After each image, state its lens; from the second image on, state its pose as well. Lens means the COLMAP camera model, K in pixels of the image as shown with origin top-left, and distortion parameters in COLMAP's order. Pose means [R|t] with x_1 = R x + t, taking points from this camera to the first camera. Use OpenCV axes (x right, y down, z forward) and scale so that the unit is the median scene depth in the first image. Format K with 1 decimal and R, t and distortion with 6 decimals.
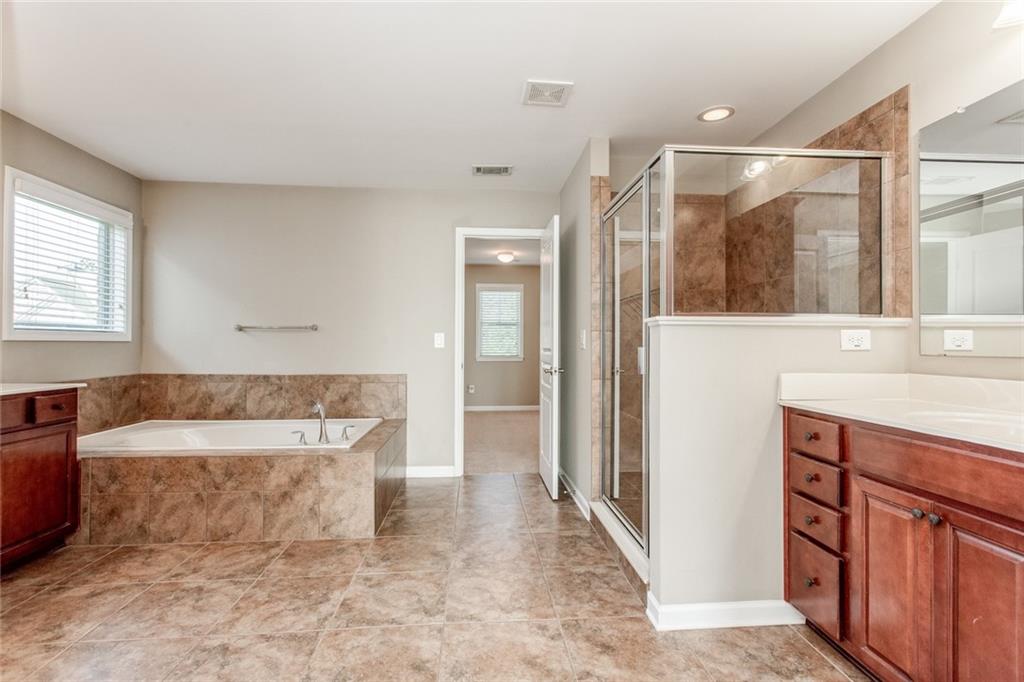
lens RADIAL K [[482.1, 0, 514.5], [0, 482.1, 341.0], [0, 0, 1]] dist [0.003409, 0.000121]
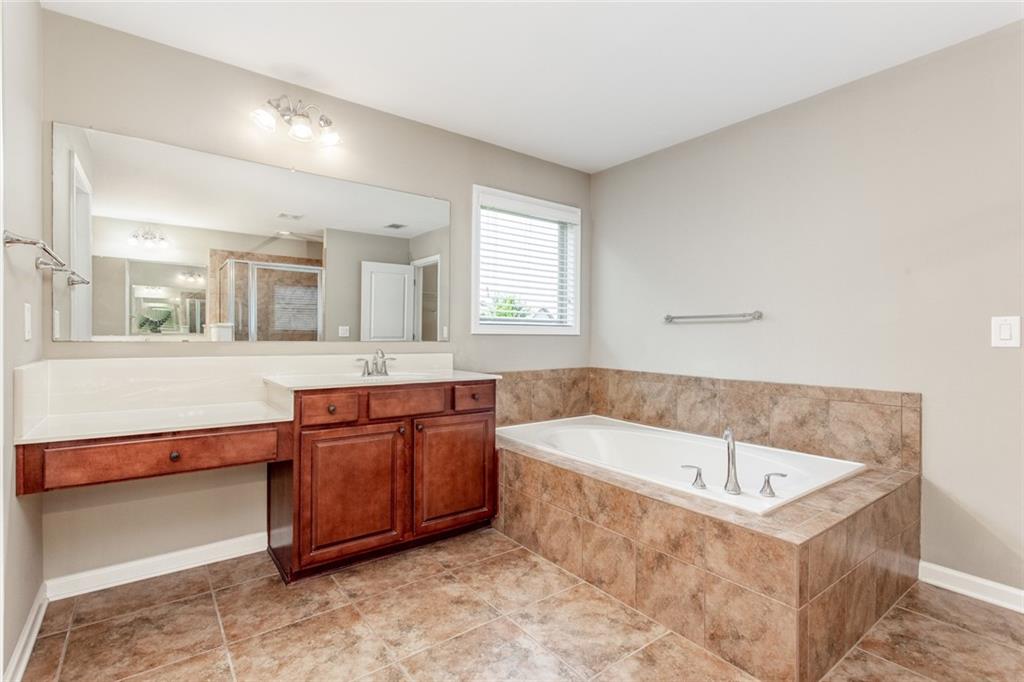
lens RADIAL K [[482.1, 0, 514.5], [0, 482.1, 341.0], [0, 0, 1]] dist [0.003409, 0.000121]
pose [[0.540216, 0.008272, -0.841485, -0.014276], [0.000686, 0.999947, 0.010270, 0.003840], [0.841526, -0.006125, 0.540182, 0.456039]]
